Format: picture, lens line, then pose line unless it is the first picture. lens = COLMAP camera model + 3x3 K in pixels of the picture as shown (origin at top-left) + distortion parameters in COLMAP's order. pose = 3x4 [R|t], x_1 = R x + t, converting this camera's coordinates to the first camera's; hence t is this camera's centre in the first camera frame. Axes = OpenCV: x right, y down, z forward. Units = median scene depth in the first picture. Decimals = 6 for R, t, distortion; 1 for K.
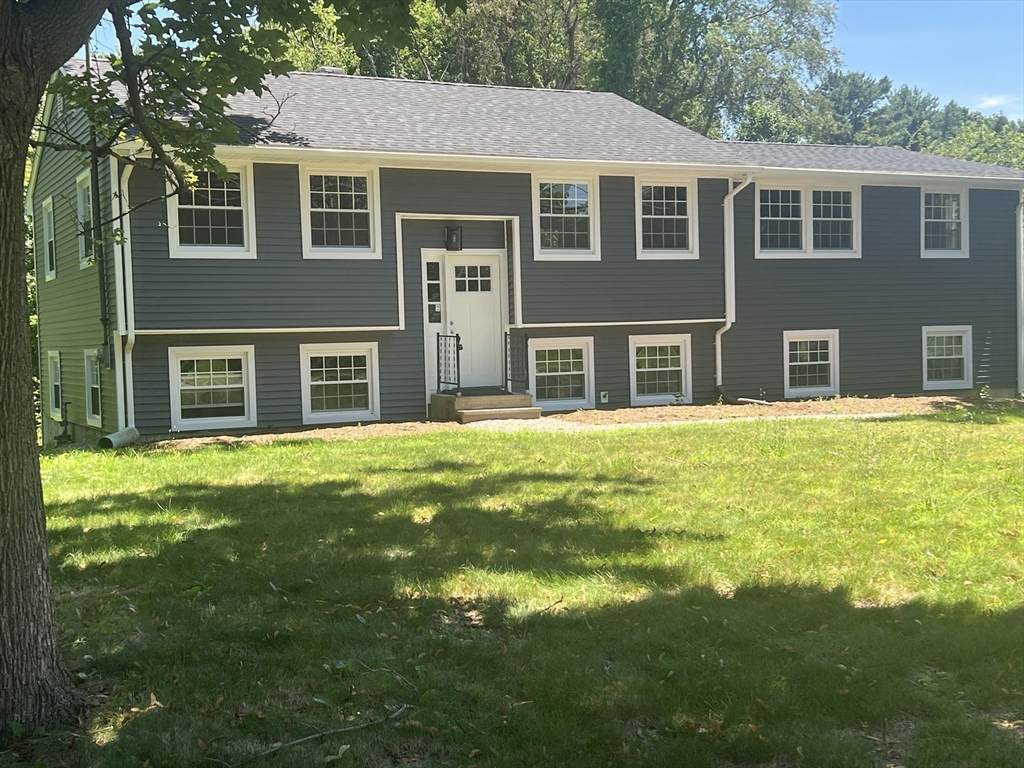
lens RADIAL K [[1152.2, 0, 505.0], [0, 1152.2, 379.9], [0, 0, 1]] dist [0.149552, 0.000000]
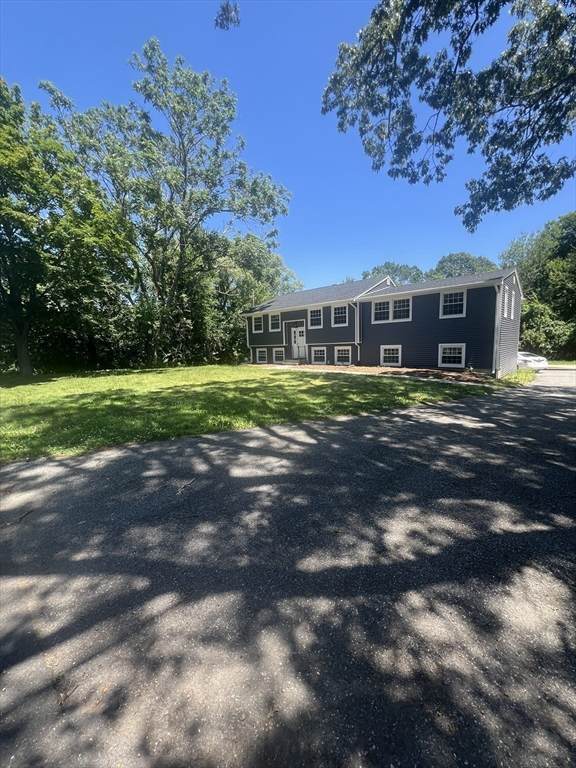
lens RADIAL K [[312.6, 0, 288.1], [0, 312.6, 384.5], [0, 0, 1]] dist [-0.002327, 0.001369]
pose [[0.409842, 0.123941, -0.903697, 1.007583], [-0.018461, 0.991650, 0.127631, -0.042953], [0.911970, -0.035626, 0.408708, 0.419259]]
